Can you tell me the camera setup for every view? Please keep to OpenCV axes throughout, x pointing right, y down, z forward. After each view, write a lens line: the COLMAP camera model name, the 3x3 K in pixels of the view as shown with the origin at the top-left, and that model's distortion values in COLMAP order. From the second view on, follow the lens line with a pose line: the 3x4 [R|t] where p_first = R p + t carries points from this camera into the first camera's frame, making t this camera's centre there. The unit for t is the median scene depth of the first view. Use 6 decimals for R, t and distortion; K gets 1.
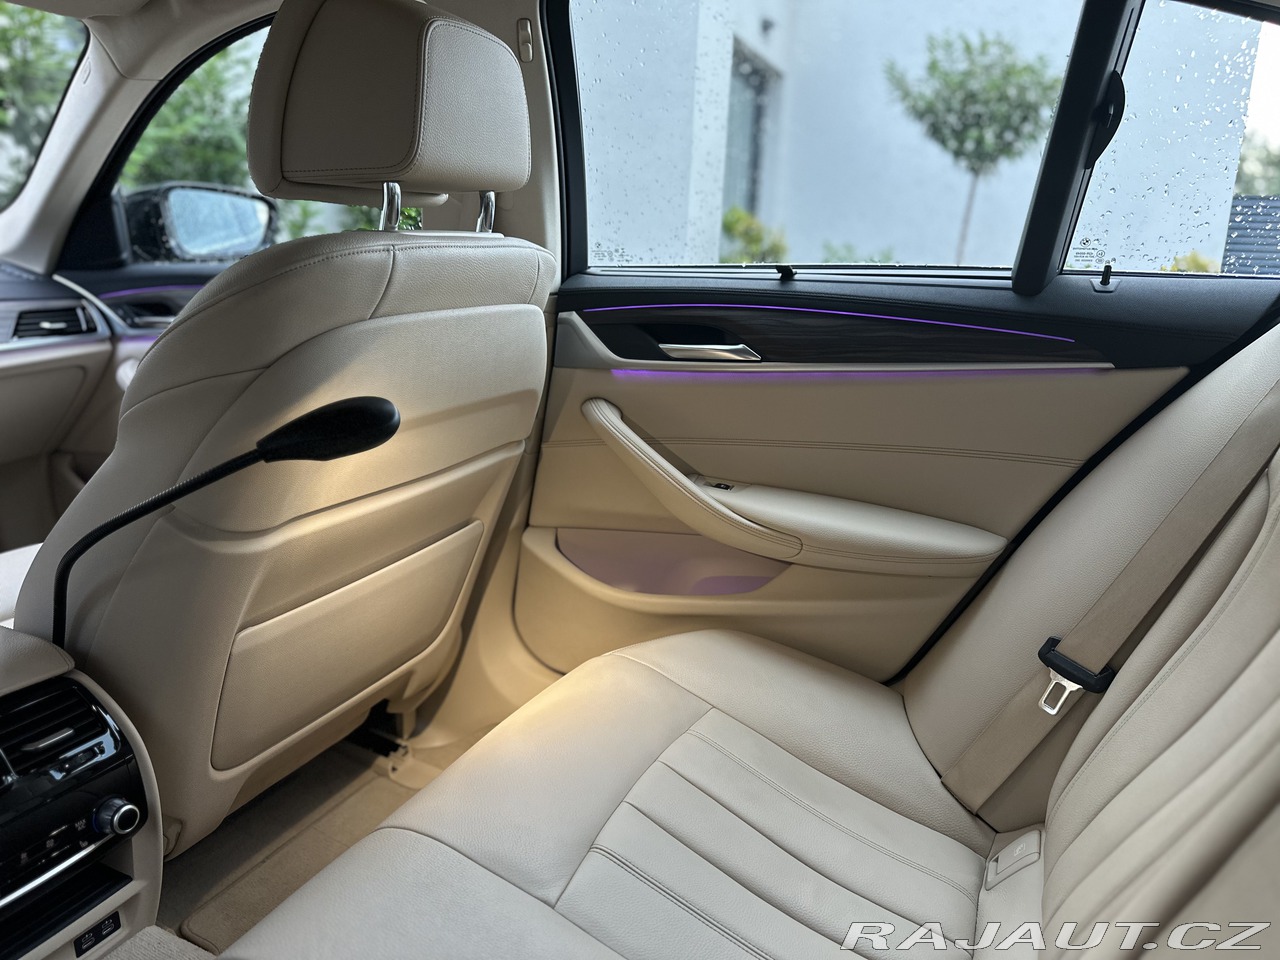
lens RADIAL K [[910.4, 0, 640.0], [0, 910.4, 480.0], [0, 0, 1]] dist [0.036173, -0.050044]
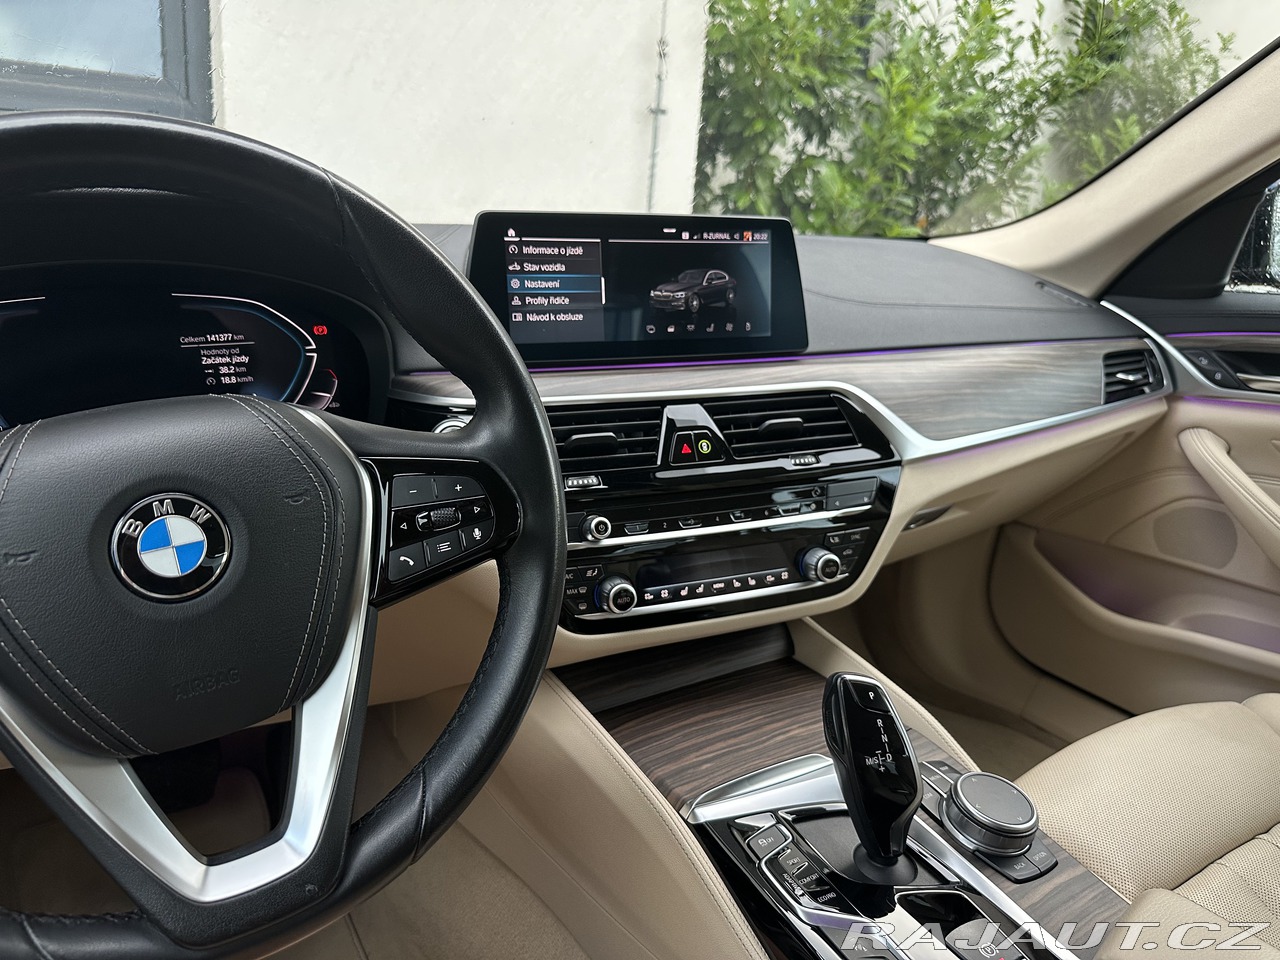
lens RADIAL K [[909.1, 0, 640.0], [0, 909.1, 480.0], [0, 0, 1]] dist [0.139685, -0.217008]
pose [[0.828774, 0.162971, -0.535327, -0.571748], [-0.153546, 0.986163, 0.062505, -0.080221], [0.538106, 0.030395, 0.842329, 0.207988]]
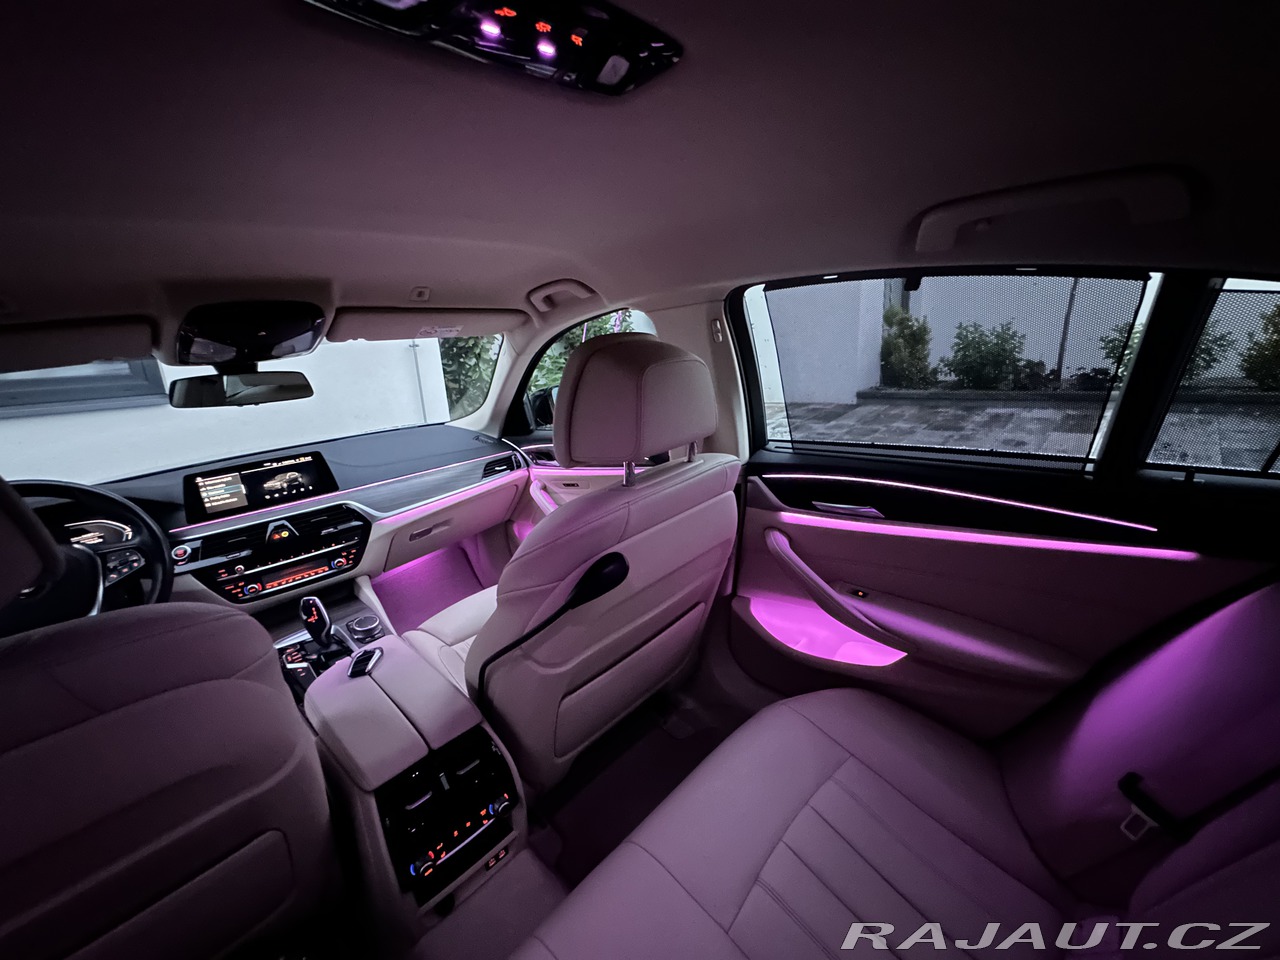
lens RADIAL K [[508.1, 0, 638.5], [0, 508.1, 478.9], [0, 0, 1]] dist [-0.001925, -0.000051]
pose [[0.932043, -0.016880, -0.361955, 0.045800], [0.028316, 0.999253, 0.026315, -0.170154], [0.361241, -0.034776, 0.931824, 0.071533]]
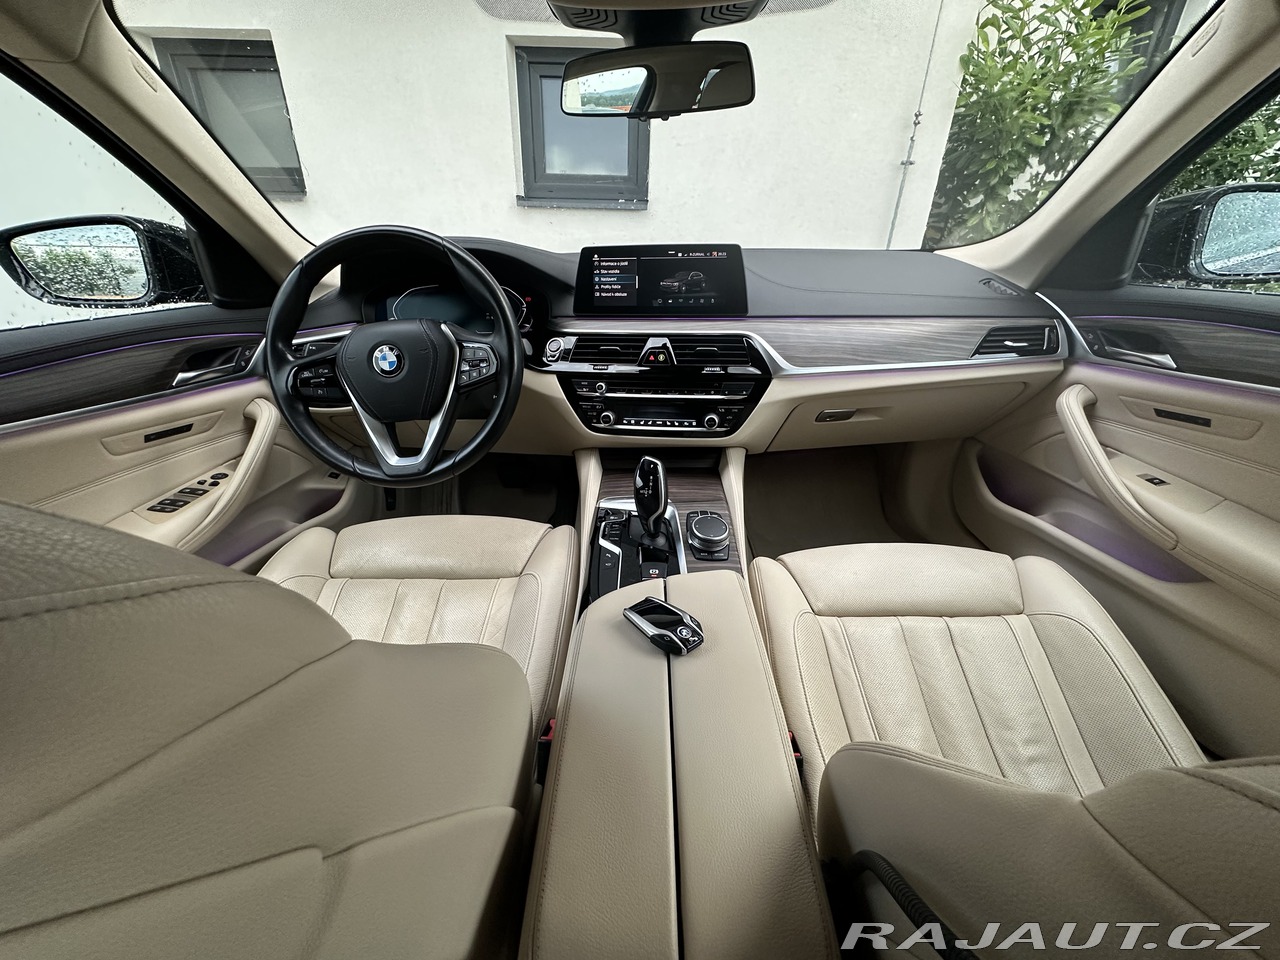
lens RADIAL K [[508.1, 0, 638.5], [0, 508.1, 478.9], [0, 0, 1]] dist [-0.001925, -0.000051]
pose [[0.397438, 0.377465, -0.836399, -0.269155], [-0.204375, 0.924996, 0.320334, -0.126343], [0.894580, 0.043626, 0.444773, 0.360594]]
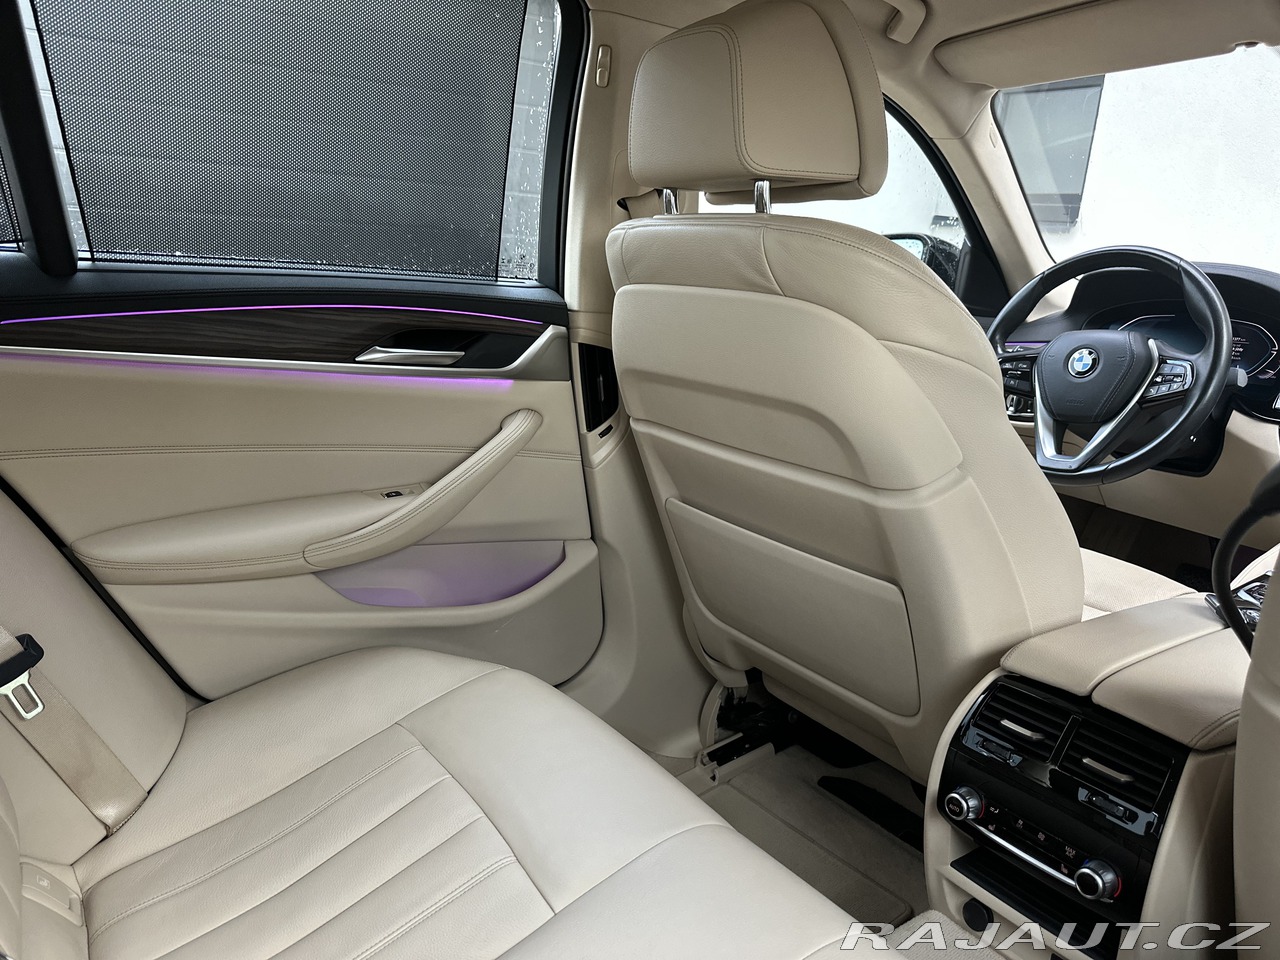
lens RADIAL K [[910.4, 0, 640.0], [0, 910.4, 480.0], [0, 0, 1]] dist [0.036173, -0.050044]
pose [[-0.512858, 0.147503, -0.845707, 0.212154], [-0.276876, 0.904065, 0.325586, -0.095720], [0.812598, 0.401135, -0.422817, 0.432287]]
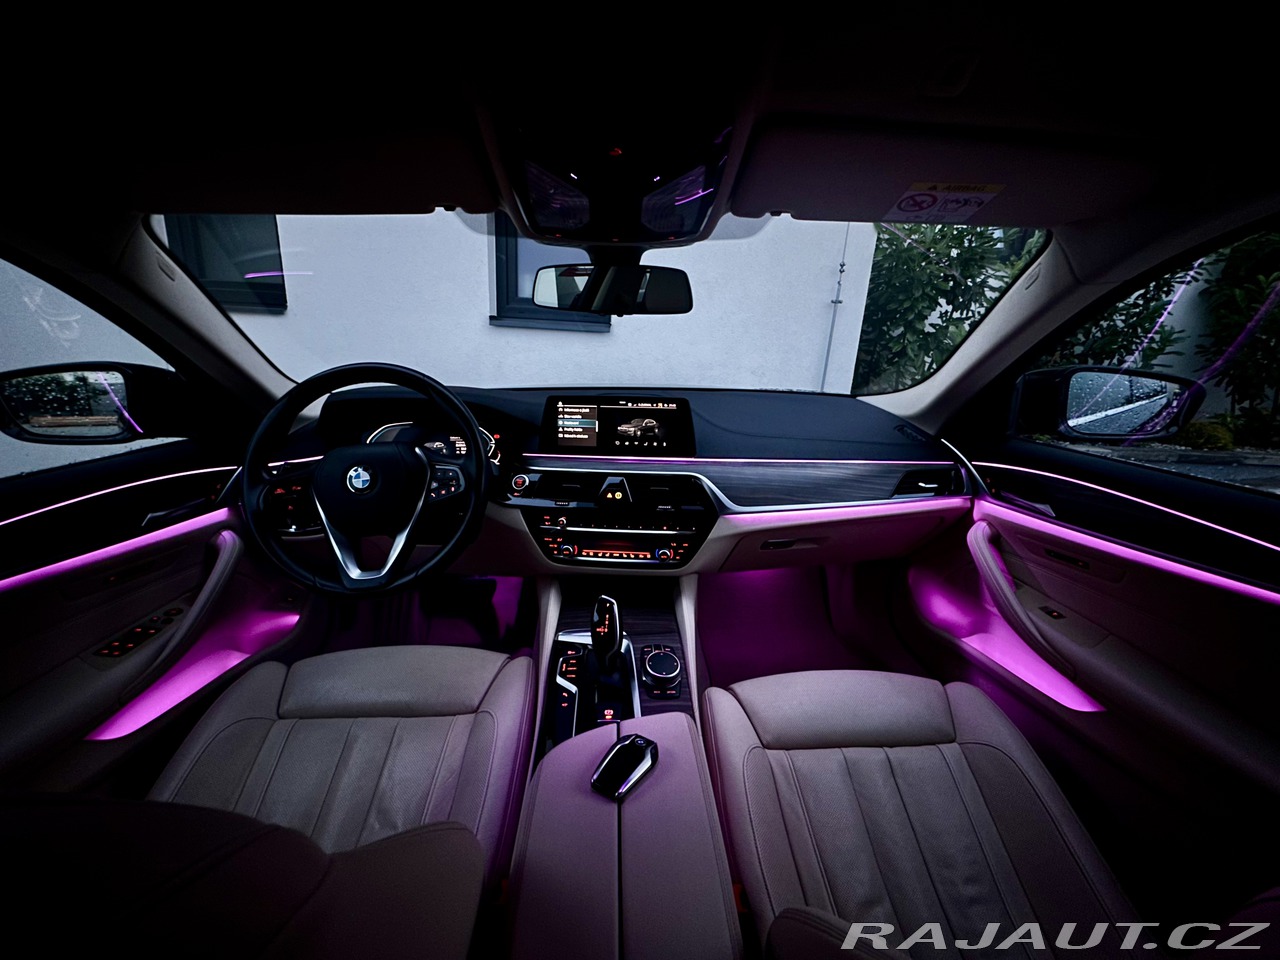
lens RADIAL K [[508.1, 0, 638.5], [0, 508.1, 478.9], [0, 0, 1]] dist [-0.001925, -0.000051]
pose [[0.458052, 0.232586, -0.857958, -0.244444], [-0.224726, 0.964110, 0.141385, -0.191012], [0.860050, 0.128044, 0.493881, 0.340968]]
